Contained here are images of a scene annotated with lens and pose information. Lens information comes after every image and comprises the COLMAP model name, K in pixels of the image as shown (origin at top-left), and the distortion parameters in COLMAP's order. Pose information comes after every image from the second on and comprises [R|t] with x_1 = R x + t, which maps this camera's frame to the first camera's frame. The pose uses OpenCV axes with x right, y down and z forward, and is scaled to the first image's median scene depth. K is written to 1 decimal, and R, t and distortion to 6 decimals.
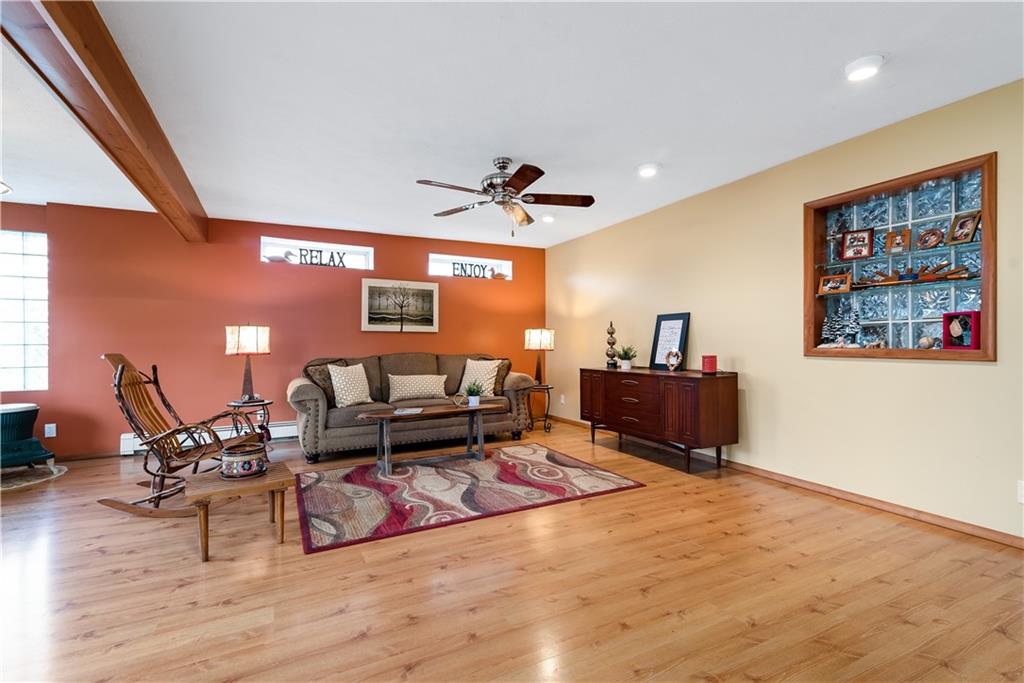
lens RADIAL K [[469.2, 0, 514.5], [0, 469.2, 338.3], [0, 0, 1]] dist [0.017469, -0.001763]
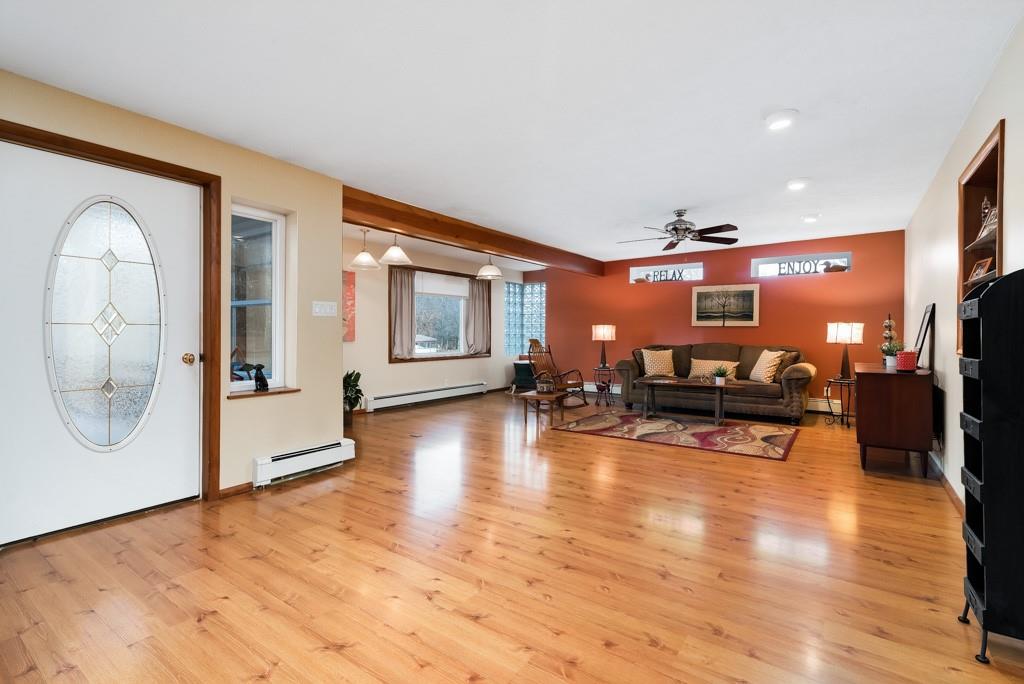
lens RADIAL K [[469.2, 0, 507.5], [0, 469.2, 331.3], [0, 0, 1]] dist [0.017469, -0.001763]
pose [[0.455953, 0.000905, -0.890003, 0.677766], [0.003745, 0.999989, 0.002935, -0.007154], [0.889996, -0.004671, 0.455945, -0.091069]]
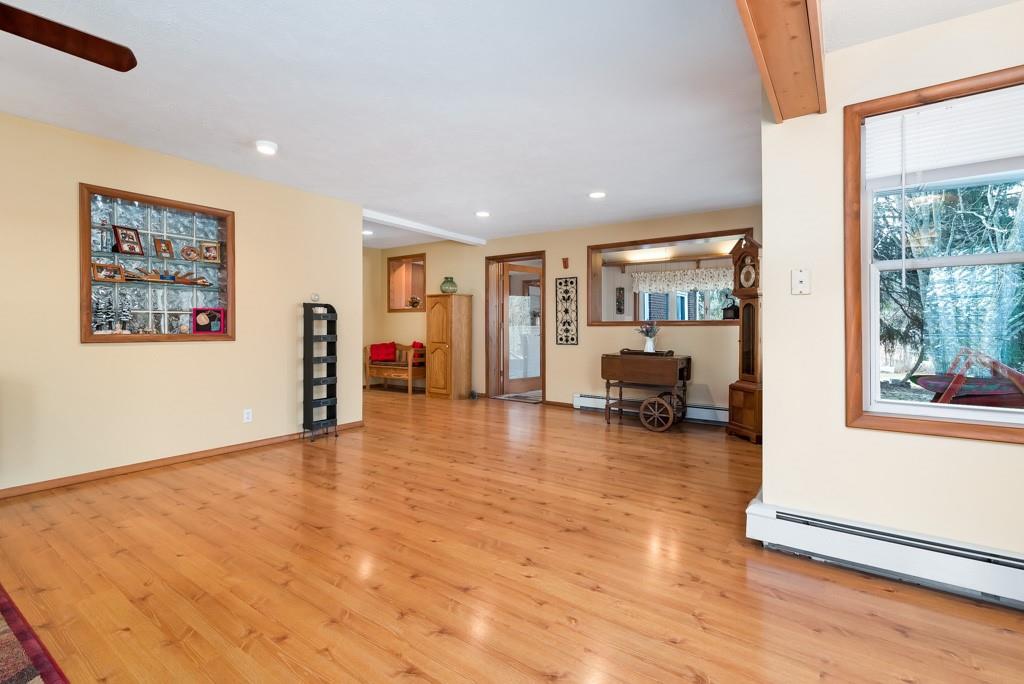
lens RADIAL K [[469.2, 0, 509.7], [0, 469.2, 331.7], [0, 0, 1]] dist [0.017469, -0.001763]
pose [[-0.457230, -0.005844, 0.889329, -0.419875], [-0.008333, 0.999963, 0.002287, 0.003232], [-0.889309, -0.006365, -0.457262, 0.447588]]
